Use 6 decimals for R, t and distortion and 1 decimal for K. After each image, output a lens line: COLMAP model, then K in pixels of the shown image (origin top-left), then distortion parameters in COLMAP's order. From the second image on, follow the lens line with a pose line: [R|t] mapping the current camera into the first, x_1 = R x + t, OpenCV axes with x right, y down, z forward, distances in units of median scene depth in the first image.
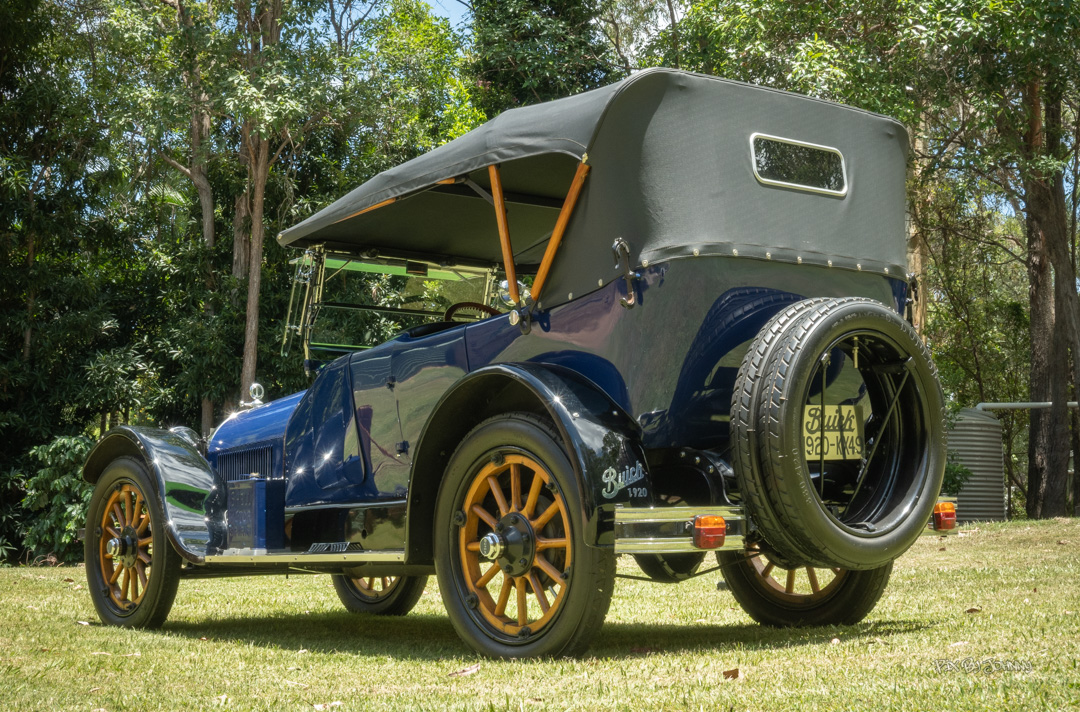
lens RADIAL K [[1507.8, 0, 539.3], [0, 1507.8, 352.2], [0, 0, 1]] dist [-0.078153, 0.000000]
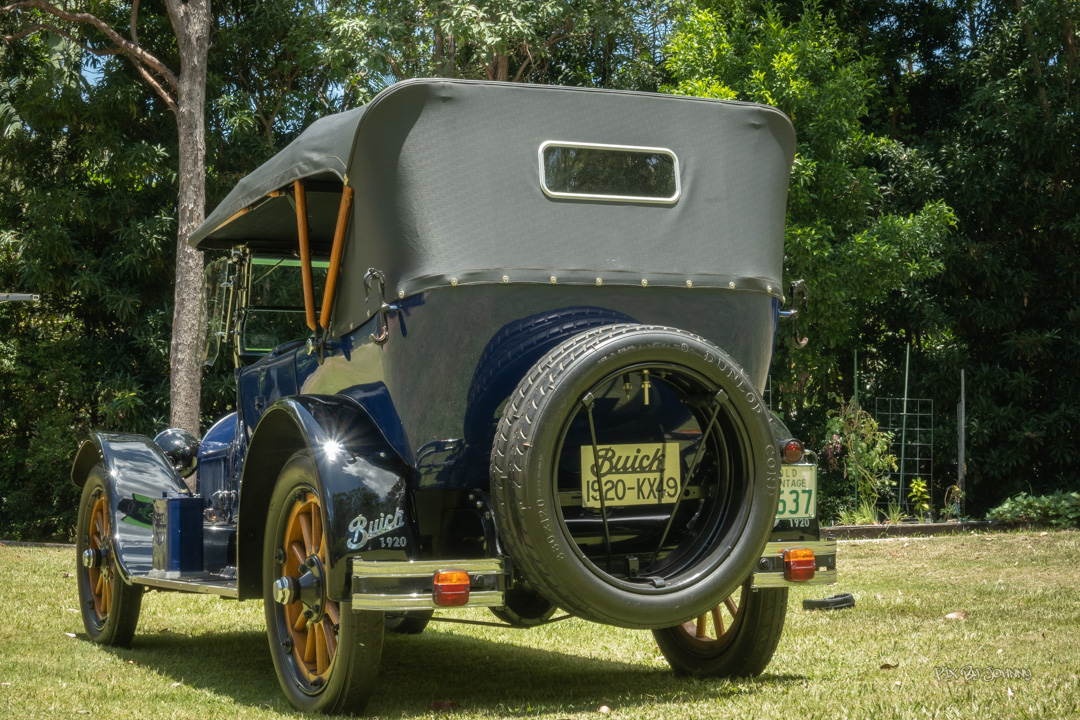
lens RADIAL K [[1745.2, 0, 540.9], [0, 1745.2, 364.2], [0, 0, 1]] dist [-0.054402, 0.000000]
pose [[0.976472, -0.006569, -0.215542, 0.370693], [0.016720, 0.998833, 0.045305, -0.061129], [0.214993, -0.047843, 0.975443, -0.023712]]
